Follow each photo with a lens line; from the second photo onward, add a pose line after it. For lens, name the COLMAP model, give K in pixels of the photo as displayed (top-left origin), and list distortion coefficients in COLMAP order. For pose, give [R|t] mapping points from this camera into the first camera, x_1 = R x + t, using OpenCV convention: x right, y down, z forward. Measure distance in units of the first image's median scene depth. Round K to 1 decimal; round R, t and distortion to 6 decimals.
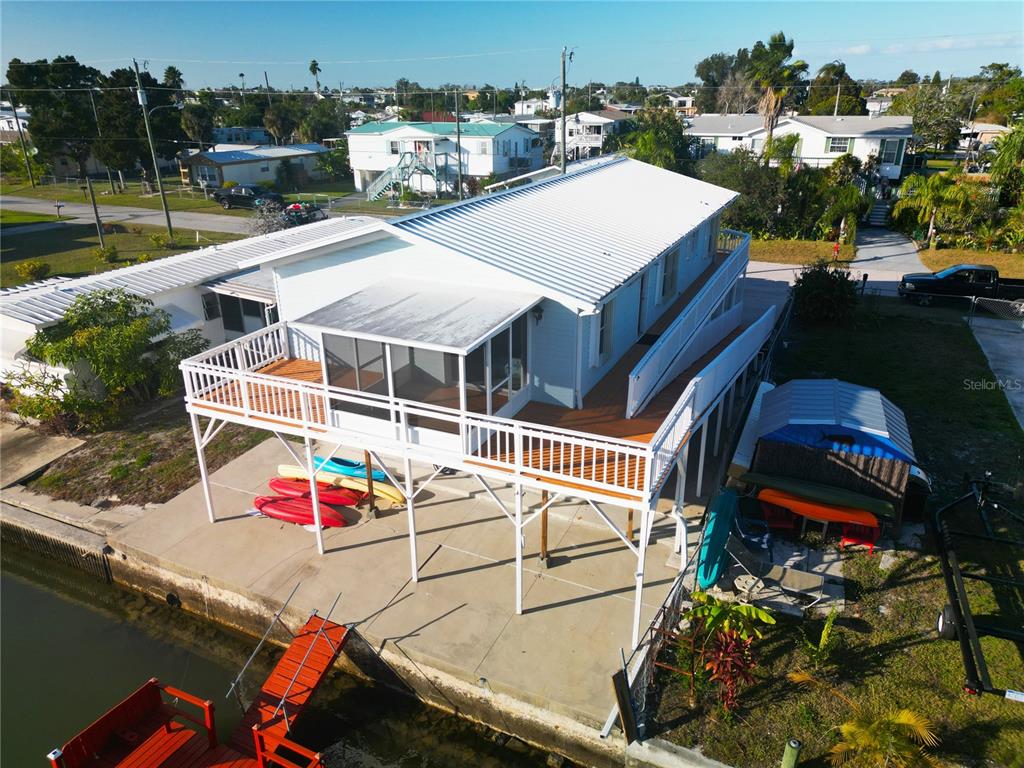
lens RADIAL K [[719.3, 0, 513.2], [0, 719.3, 381.7], [0, 0, 1]] dist [0.029134, 0.016842]
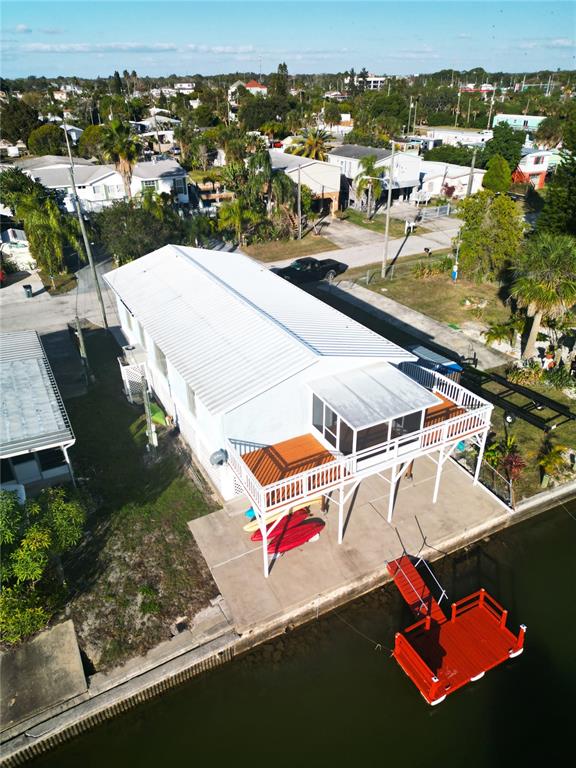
lens RADIAL K [[539.5, 0, 288.3], [0, 539.5, 386.2], [0, 0, 1]] dist [0.029134, 0.016842]
pose [[0.596022, -0.402220, 0.694965, -0.885465], [0.319099, 0.912865, 0.254664, -0.381302], [-0.736840, 0.069977, 0.672435, 0.167115]]
